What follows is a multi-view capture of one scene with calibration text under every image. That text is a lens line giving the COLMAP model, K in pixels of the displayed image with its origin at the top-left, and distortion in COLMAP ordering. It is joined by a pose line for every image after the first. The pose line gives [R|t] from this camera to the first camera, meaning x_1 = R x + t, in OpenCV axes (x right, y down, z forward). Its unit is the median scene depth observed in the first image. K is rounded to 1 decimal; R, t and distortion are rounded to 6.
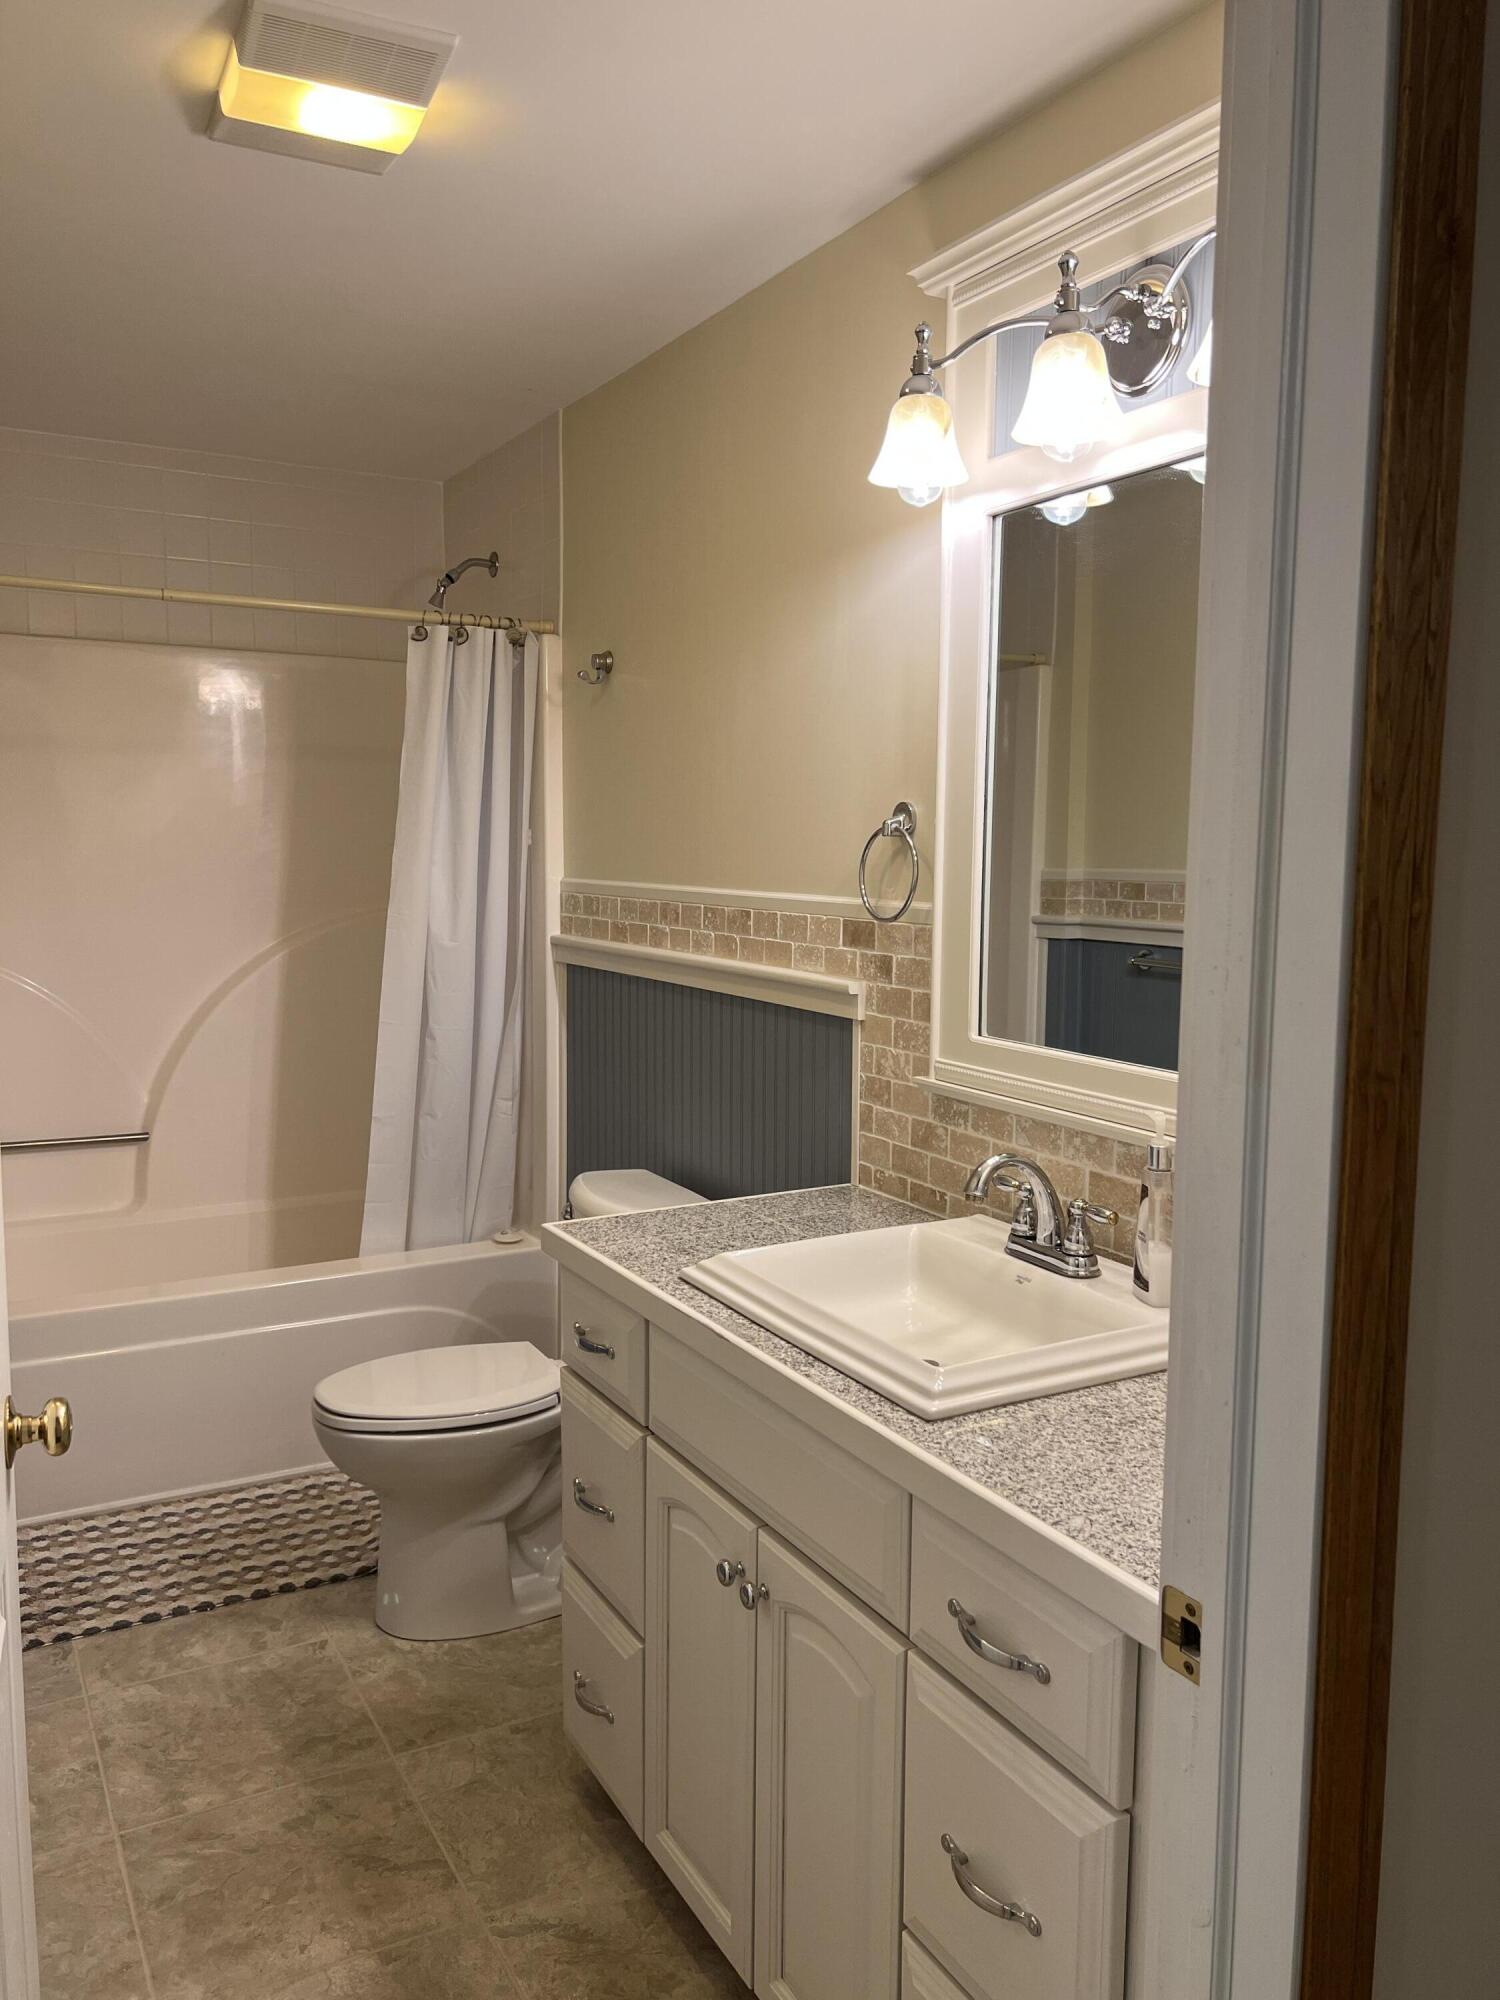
lens RADIAL K [[1502.7, 0, 735.5], [0, 1502.7, 1008.8], [0, 0, 1]] dist [0.066858, -0.081914]
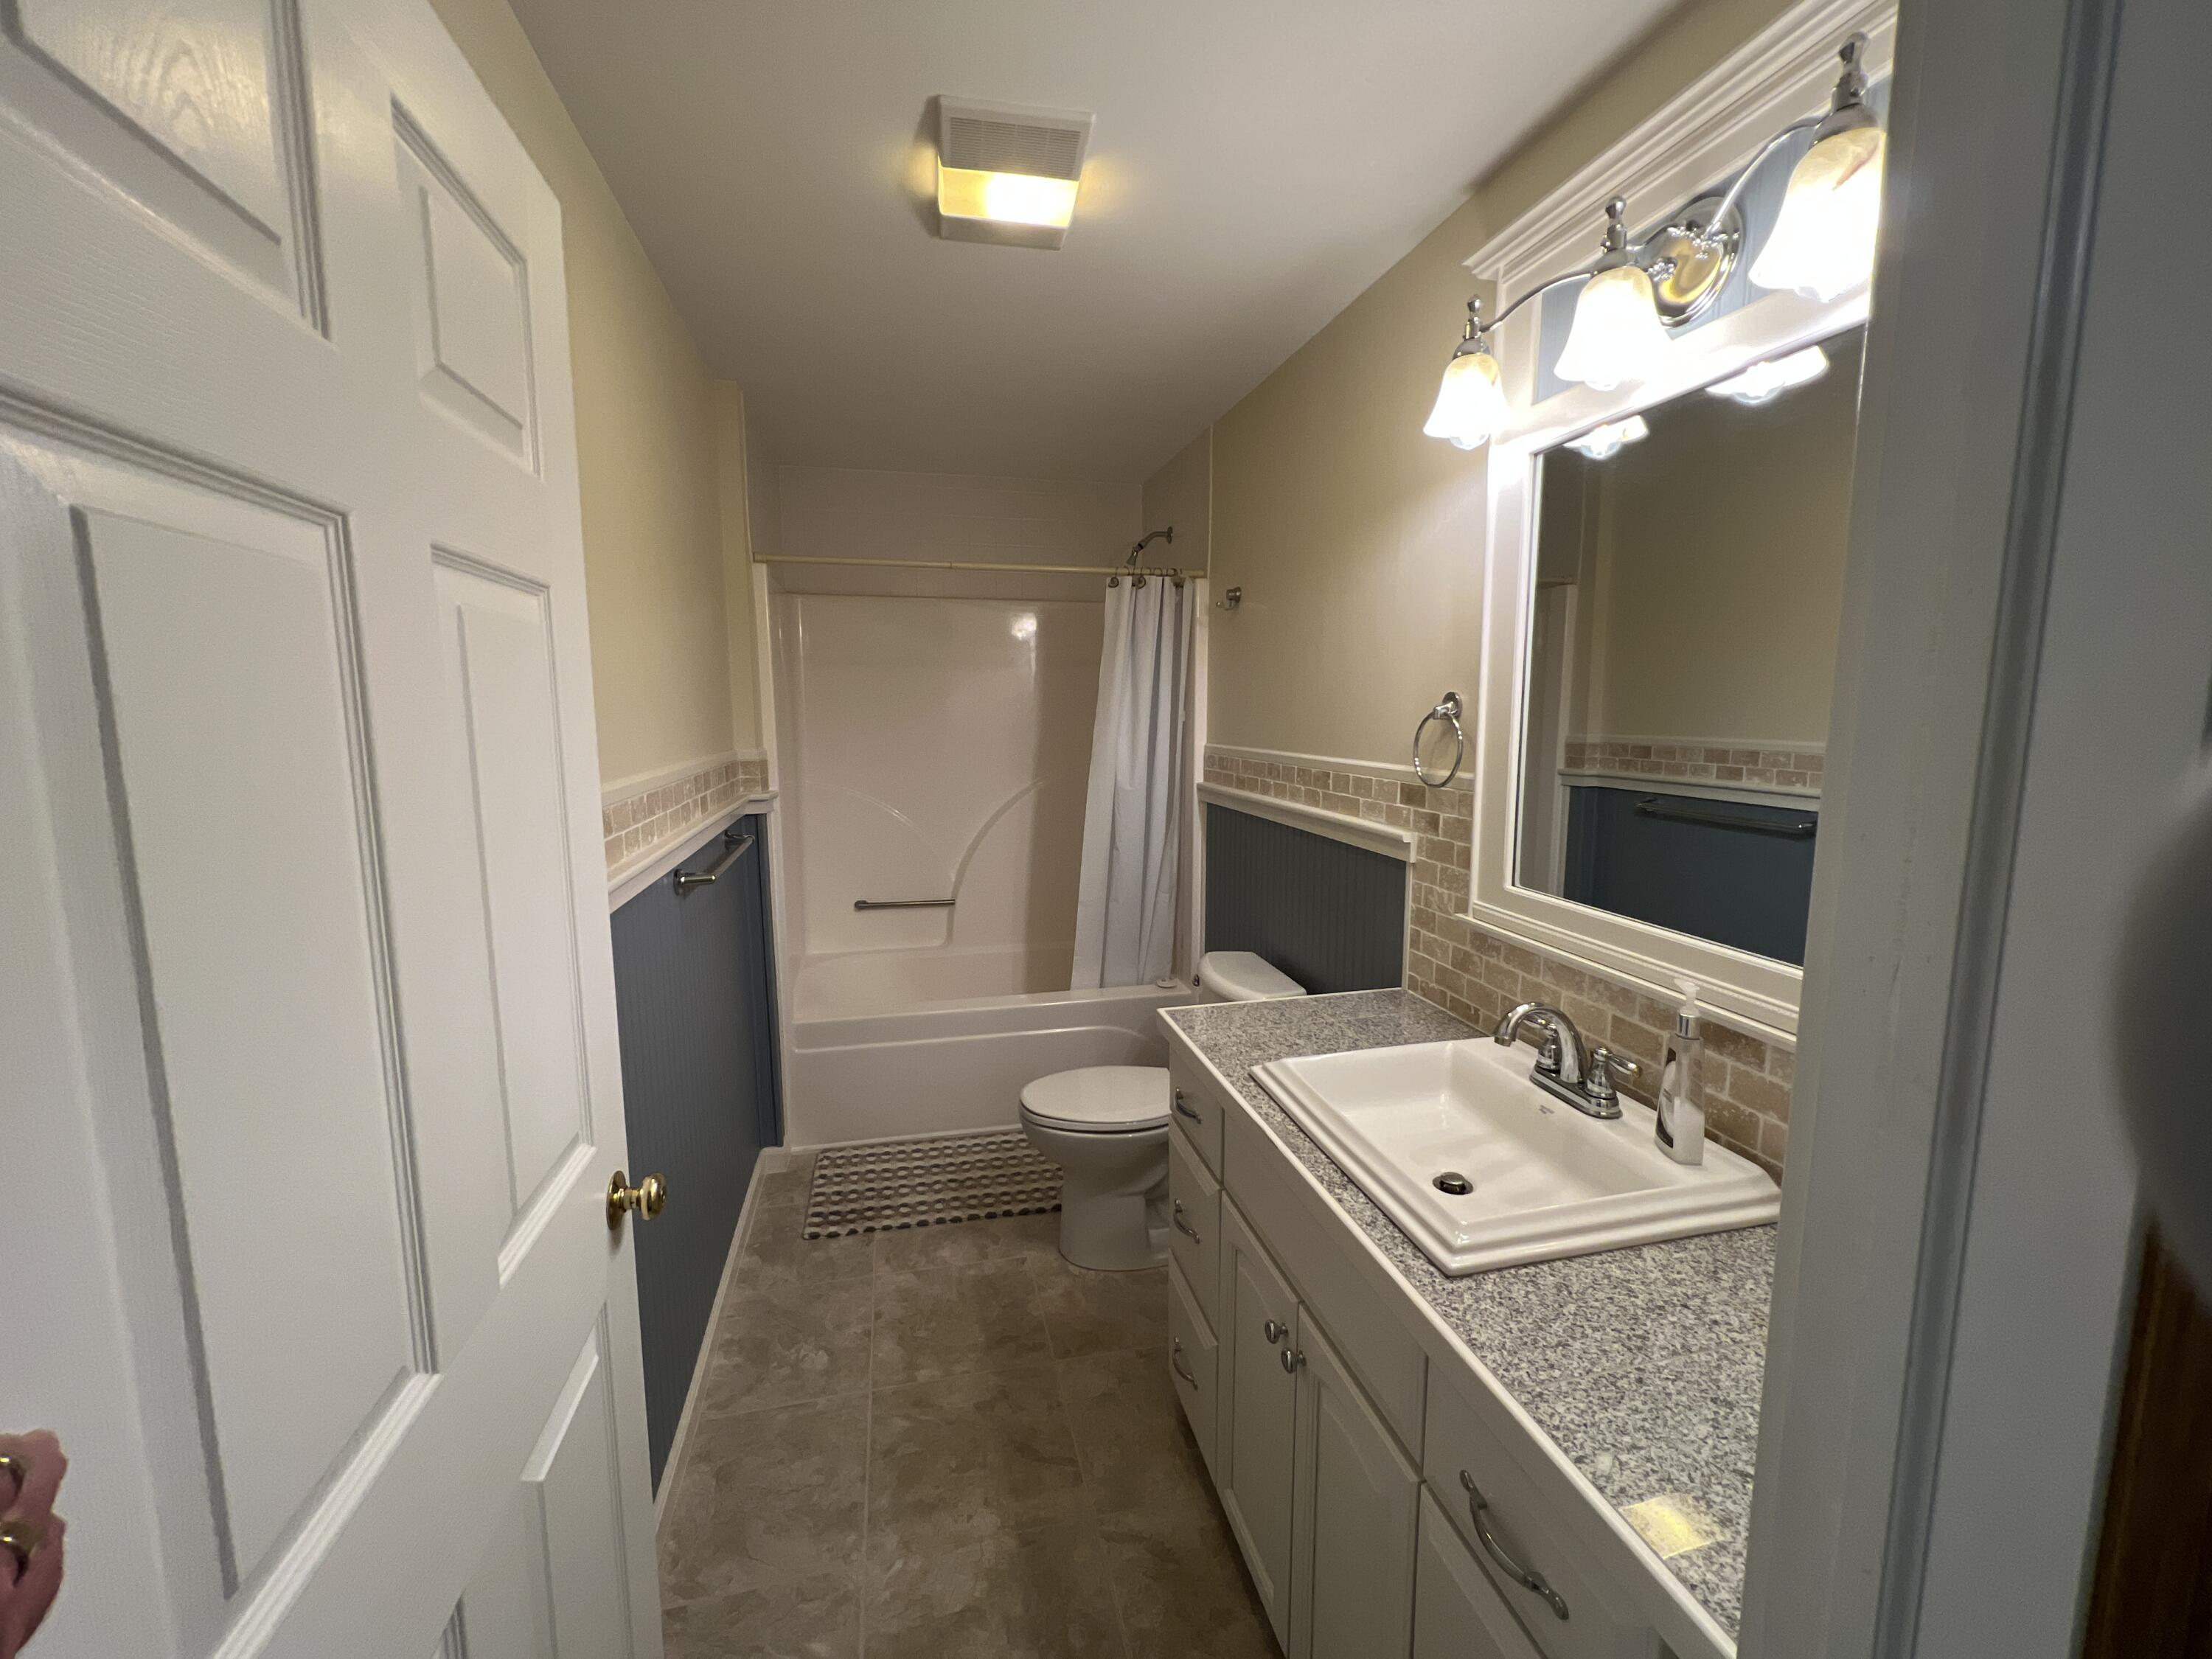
lens RADIAL K [[889.8, 0, 1097.2], [0, 889.8, 821.2], [0, 0, 1]] dist [-0.003664, 0.001191]
pose [[0.961347, 0.023519, -0.274334, 0.032924], [-0.019478, 0.999658, 0.017445, -0.036381], [0.274651, -0.011427, 0.961476, 0.201243]]
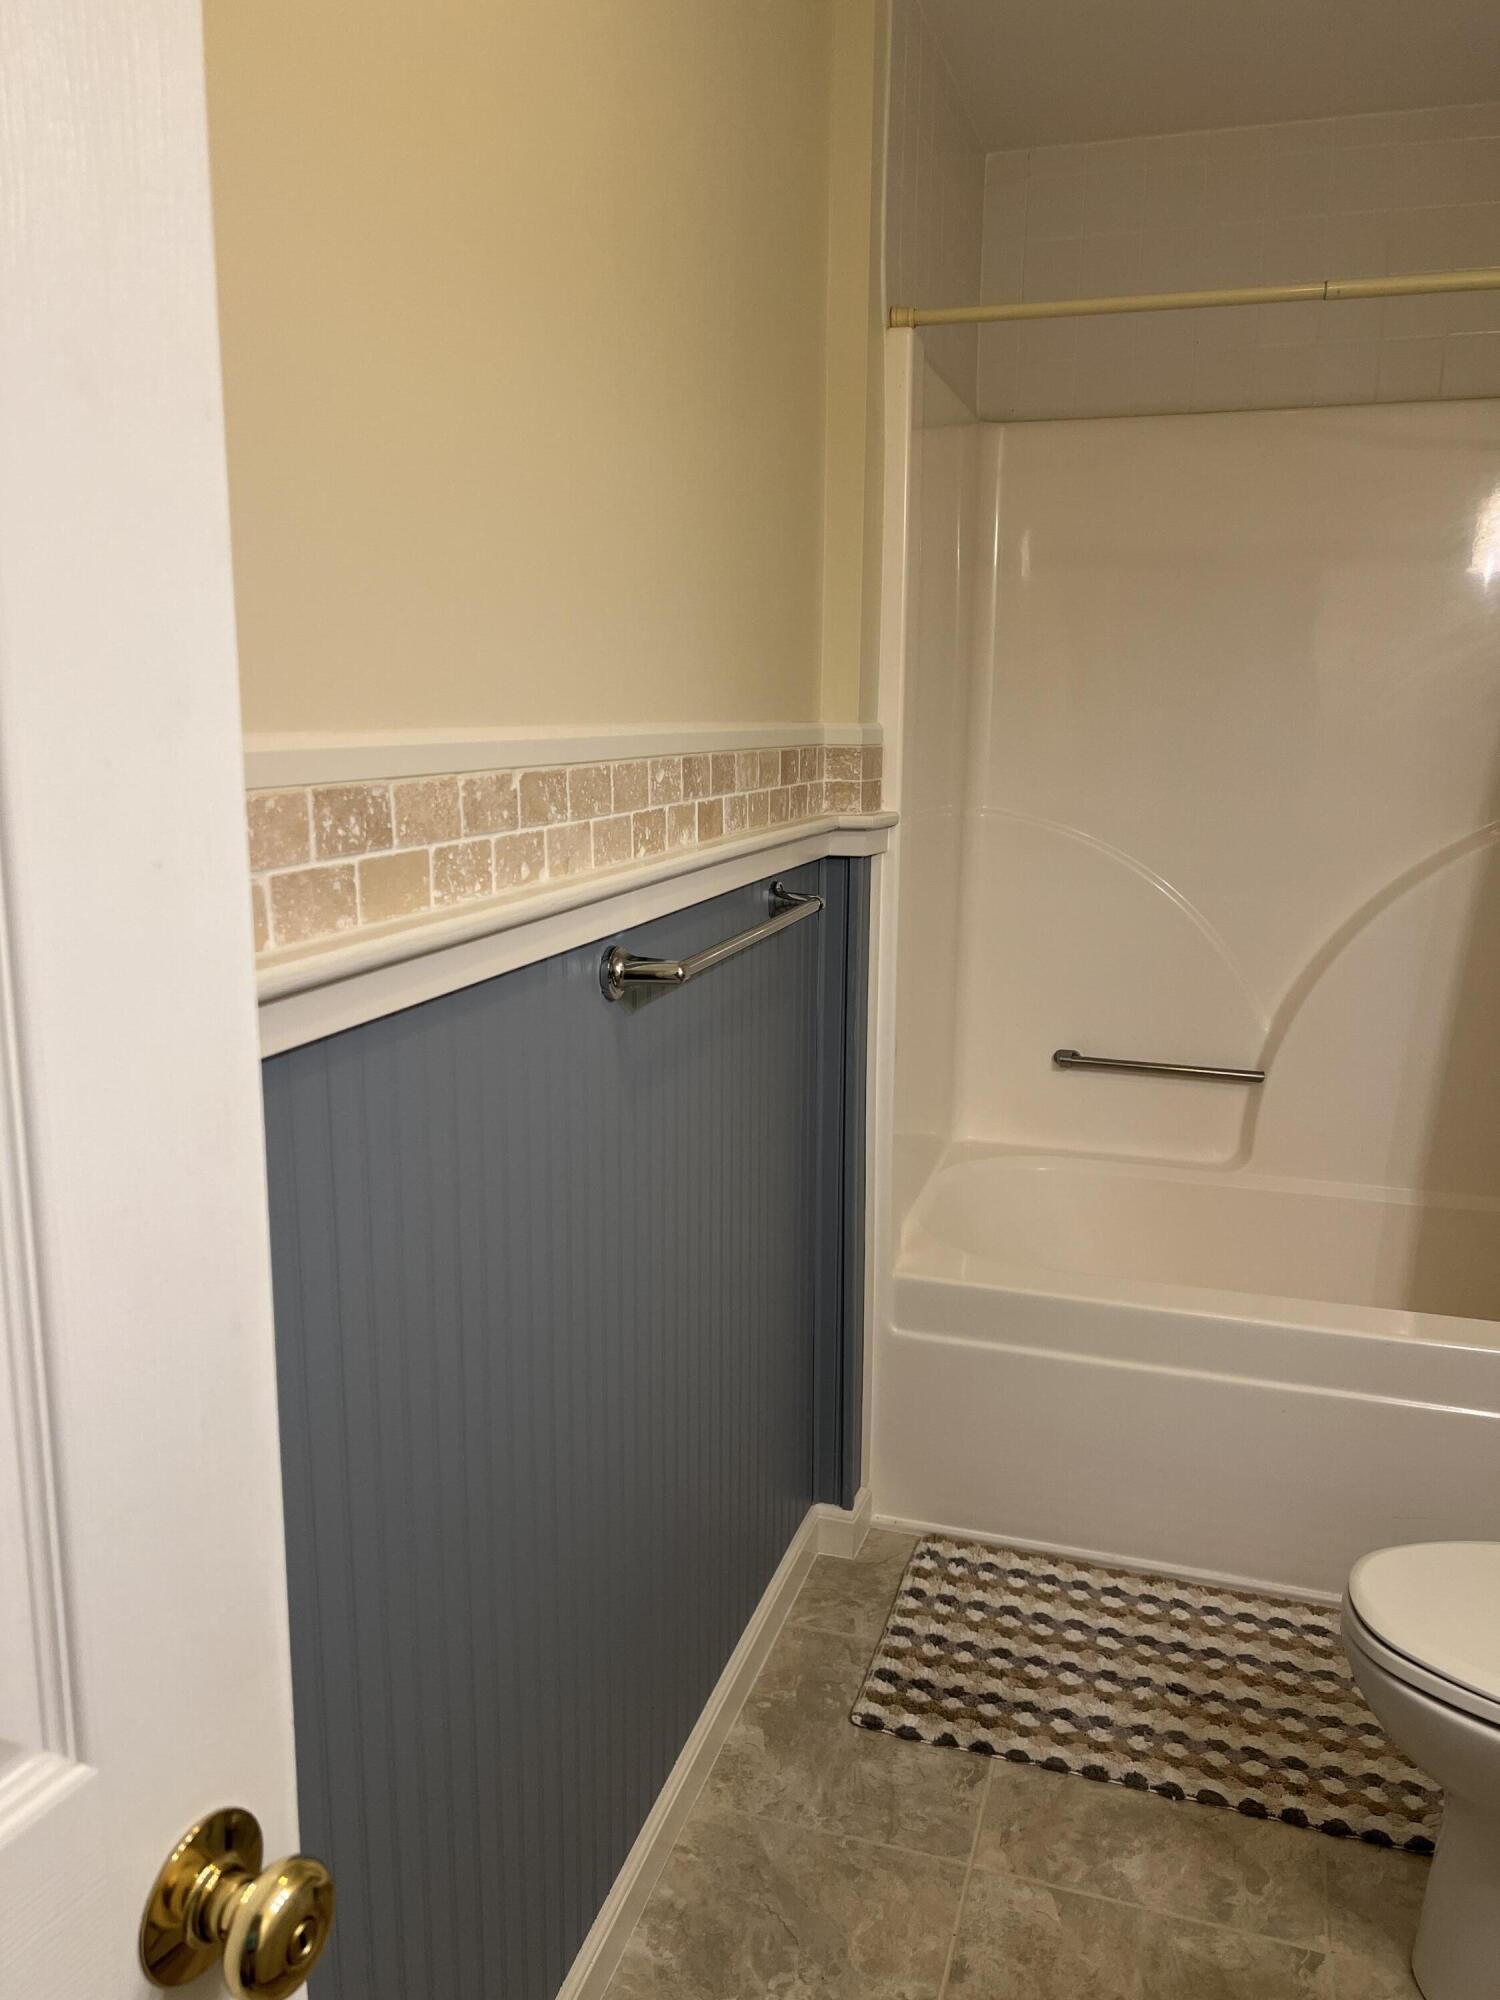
lens RADIAL K [[1502.7, 0, 736.5], [0, 1502.7, 1020.7], [0, 0, 1]] dist [0.066858, -0.081914]
pose [[0.689711, 0.140226, -0.710377, -0.050532], [-0.080290, 0.989830, 0.117435, -0.020349], [0.719619, -0.023960, 0.693955, 0.450709]]
